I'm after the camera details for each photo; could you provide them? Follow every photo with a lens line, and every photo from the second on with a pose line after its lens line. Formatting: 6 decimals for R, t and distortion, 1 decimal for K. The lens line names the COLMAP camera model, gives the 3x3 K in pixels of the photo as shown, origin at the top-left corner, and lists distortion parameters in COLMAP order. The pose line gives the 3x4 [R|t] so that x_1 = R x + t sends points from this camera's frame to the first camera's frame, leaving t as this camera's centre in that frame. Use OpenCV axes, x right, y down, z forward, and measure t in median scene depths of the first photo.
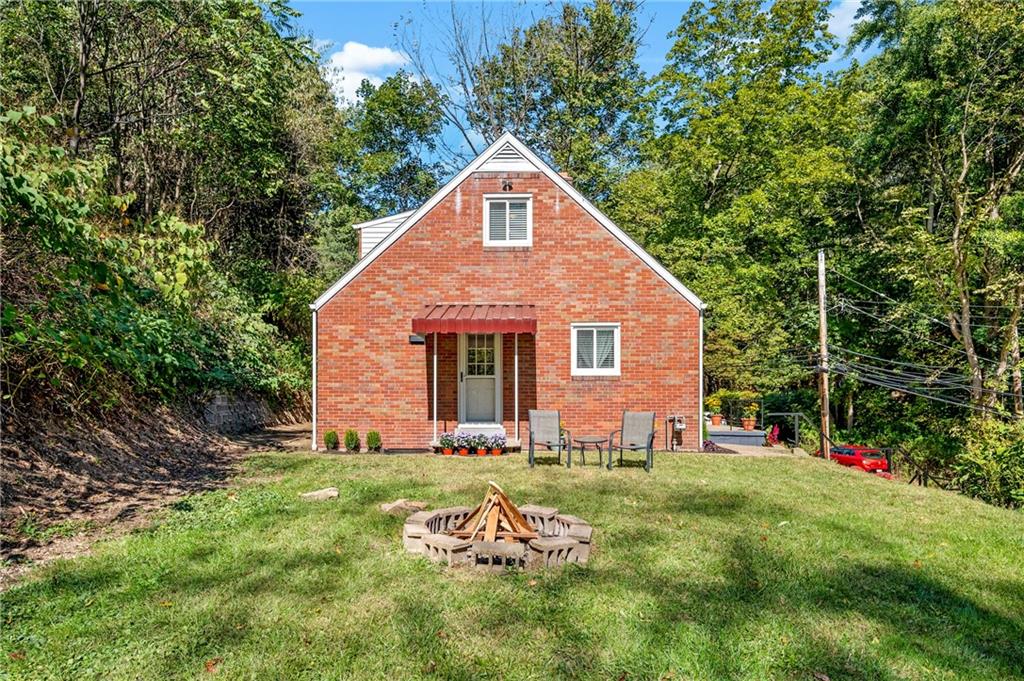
lens RADIAL K [[650.7, 0, 499.4], [0, 650.7, 321.4], [0, 0, 1]] dist [0.008263, 0.000980]
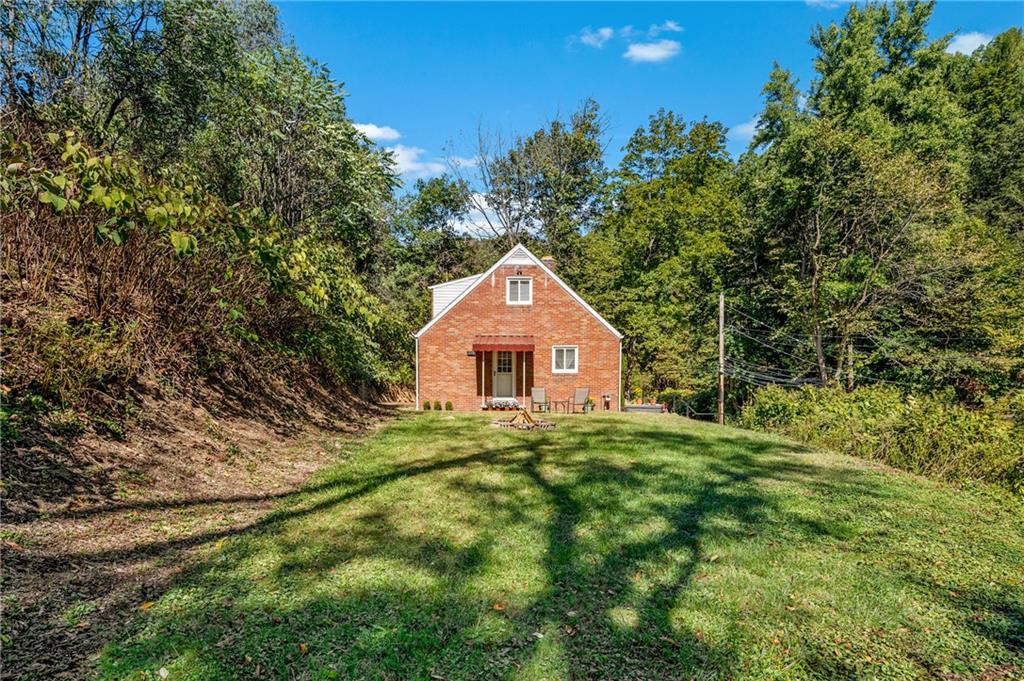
lens RADIAL K [[549.2, 0, 504.3], [0, 549.2, 361.7], [0, 0, 1]] dist [0.003186, 0.000399]
pose [[0.999903, 0.005896, 0.012584, -0.049075], [-0.006545, 0.998620, 0.052108, -0.032181], [-0.012259, -0.052185, 0.998562, -0.589541]]
